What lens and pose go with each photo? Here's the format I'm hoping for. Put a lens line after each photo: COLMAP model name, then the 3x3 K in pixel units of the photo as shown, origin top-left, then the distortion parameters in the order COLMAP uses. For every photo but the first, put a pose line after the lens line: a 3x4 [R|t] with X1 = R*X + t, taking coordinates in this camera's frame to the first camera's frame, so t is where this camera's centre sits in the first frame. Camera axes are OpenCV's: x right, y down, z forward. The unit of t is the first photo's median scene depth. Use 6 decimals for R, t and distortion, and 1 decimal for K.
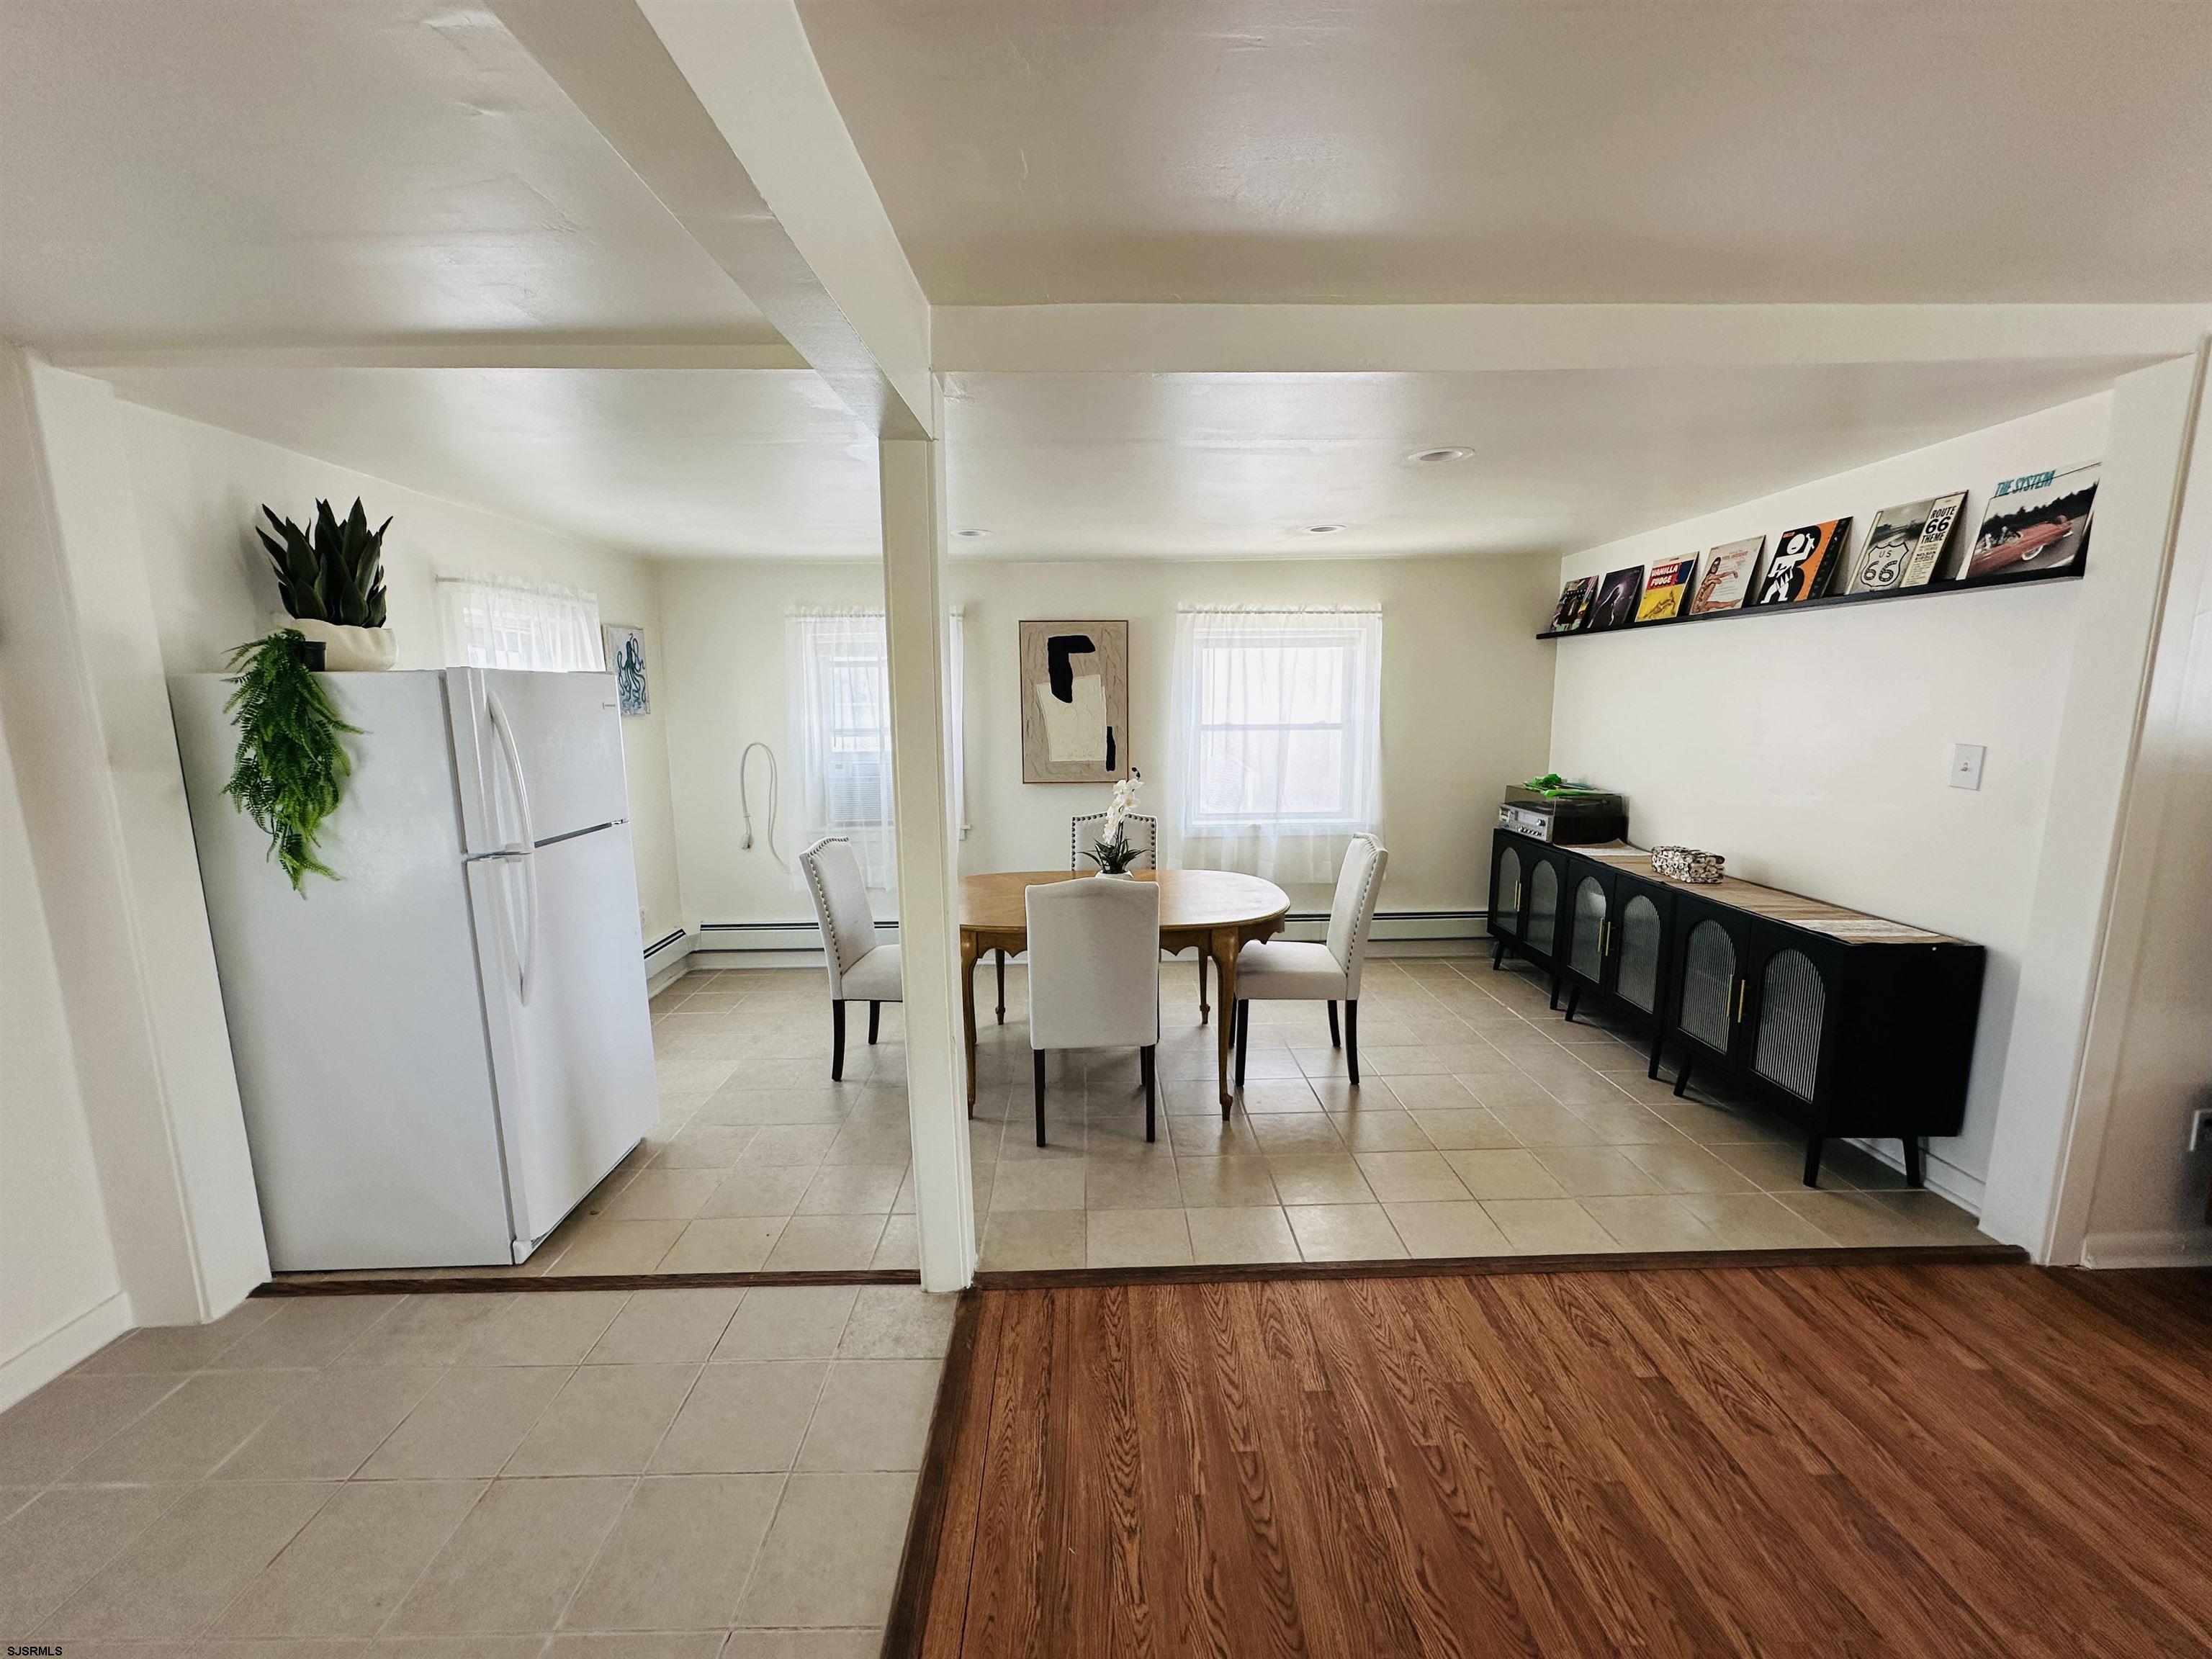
lens RADIAL K [[884.0, 0, 1094.8], [0, 884.0, 824.8], [0, 0, 1]] dist [-0.002626, -0.000355]
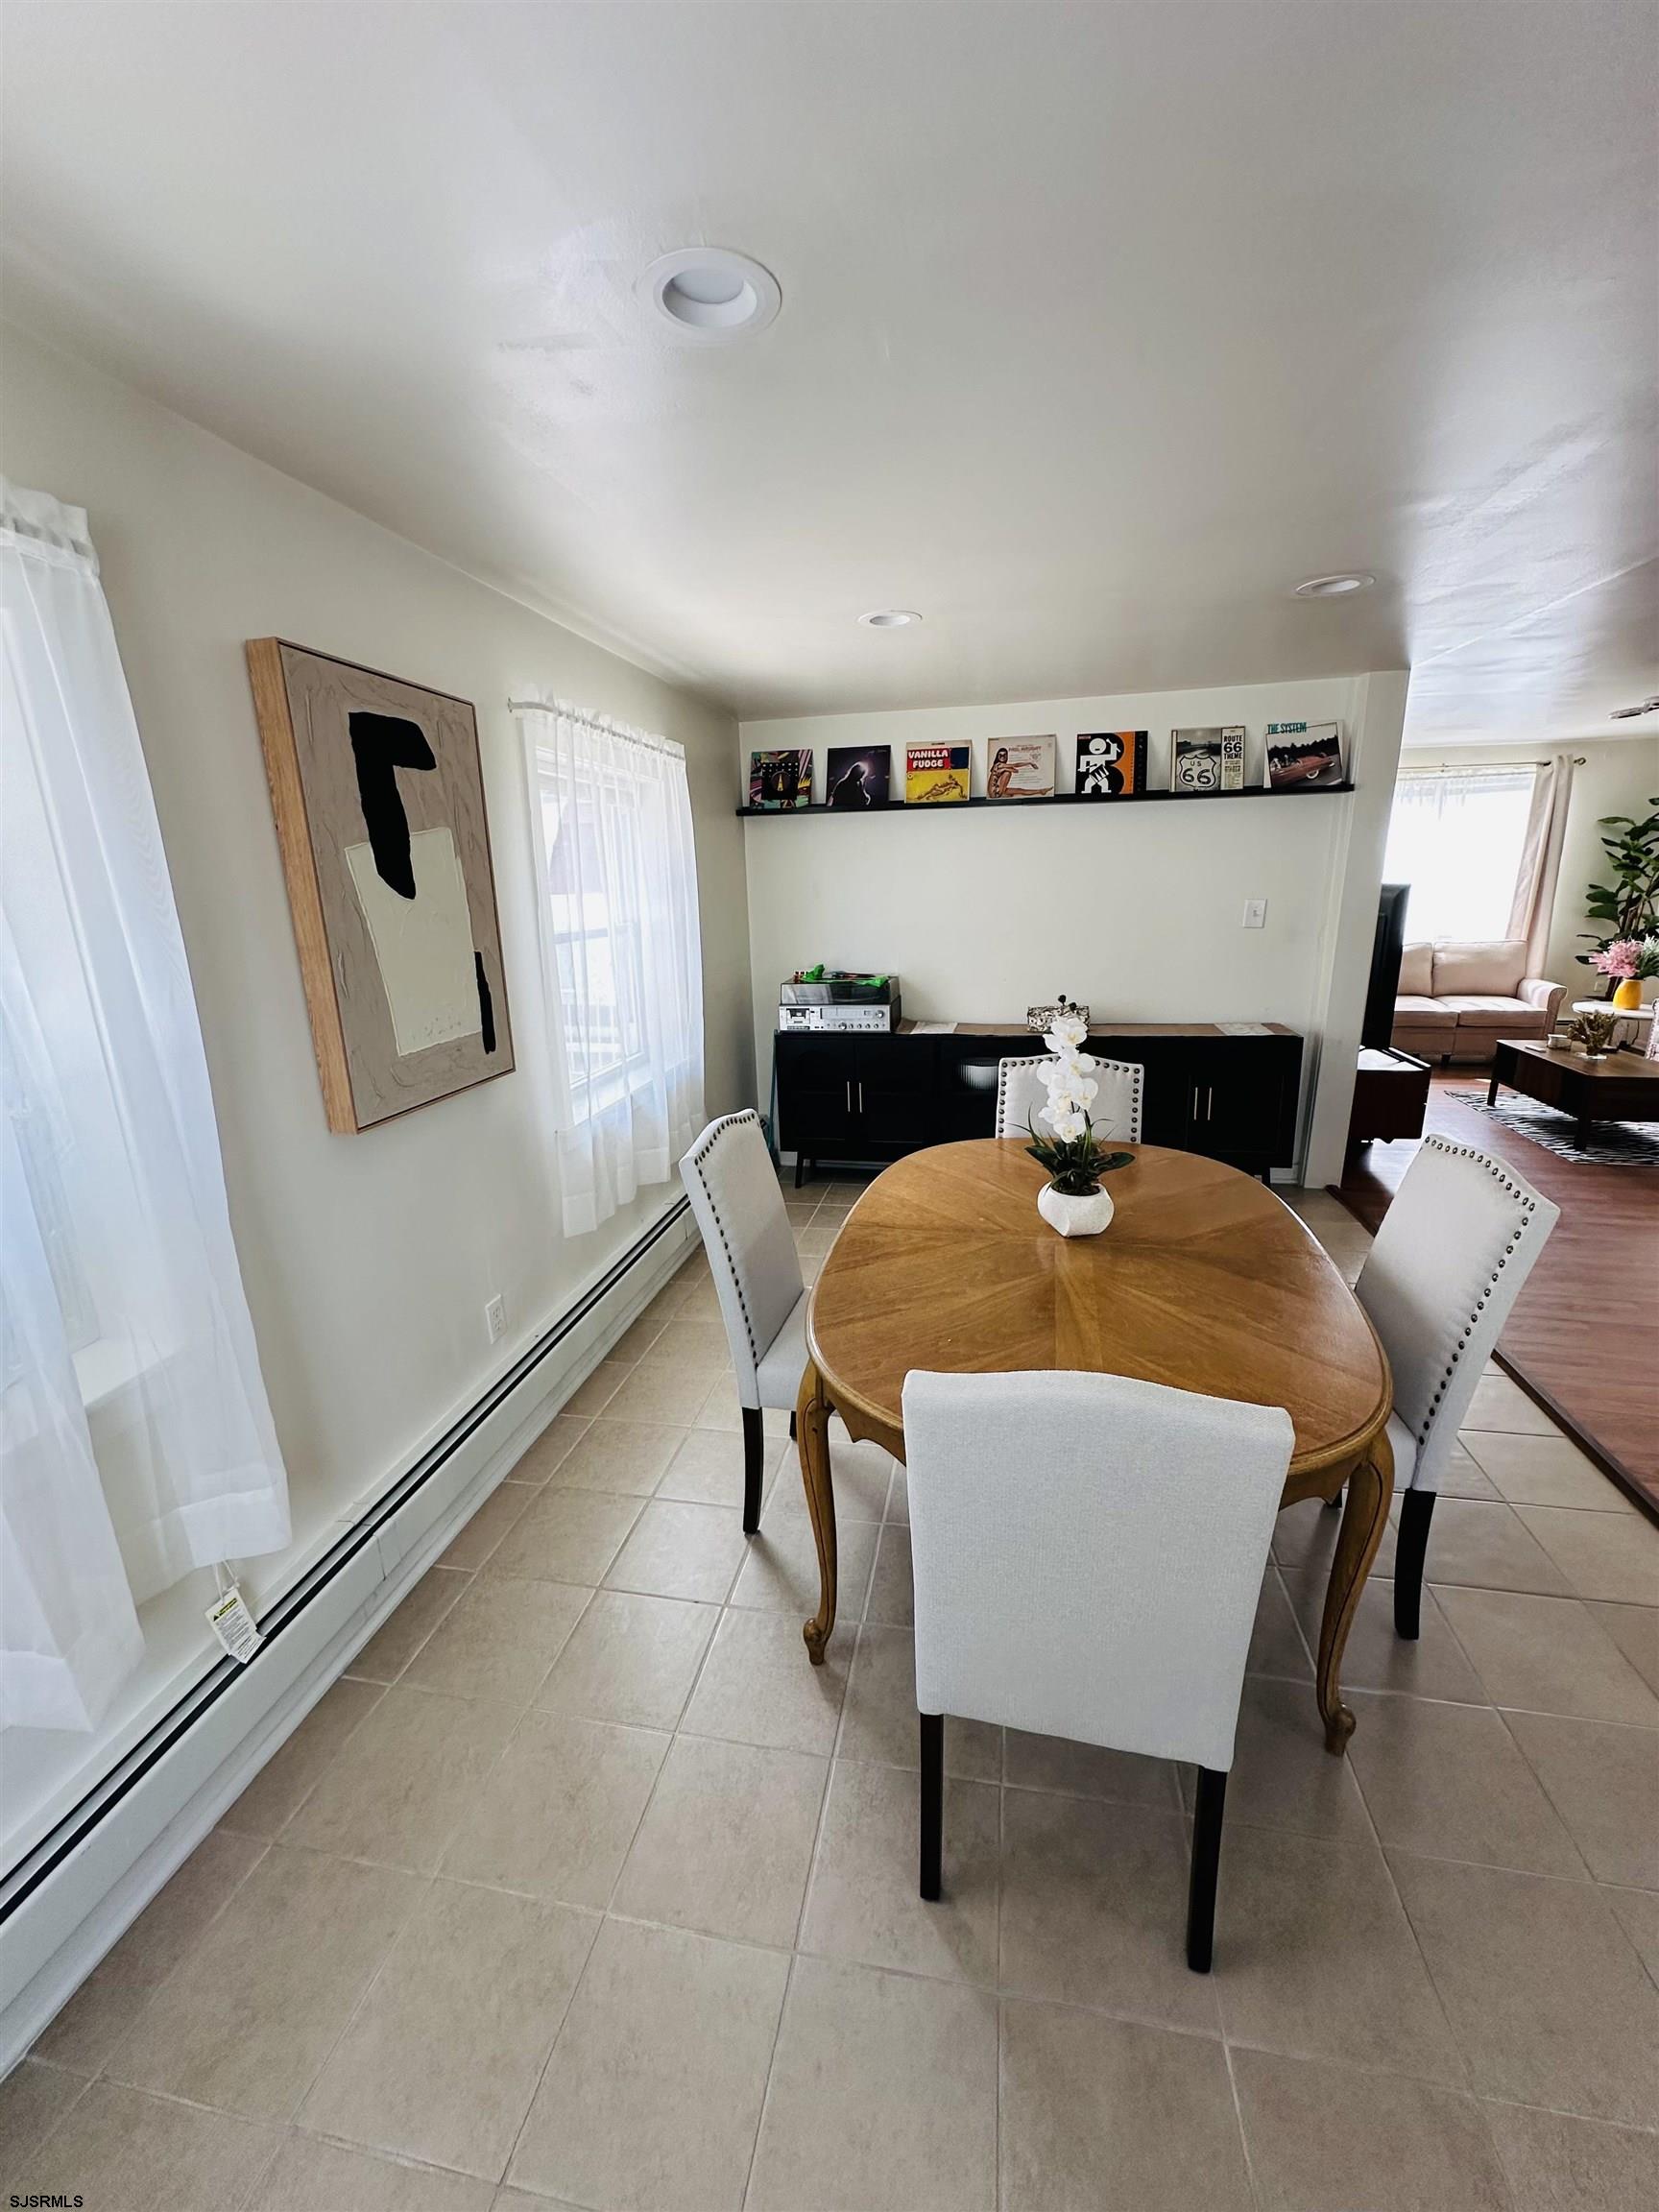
lens RADIAL K [[884.0, 0, 831.2], [0, 884.0, 1105.4], [0, 0, 1]] dist [-0.002626, -0.000355]
pose [[0.204136, -0.239500, 0.949193, -0.567206], [0.167580, 0.963848, 0.207158, -0.149523], [-0.964492, 0.116778, 0.236892, 1.106511]]
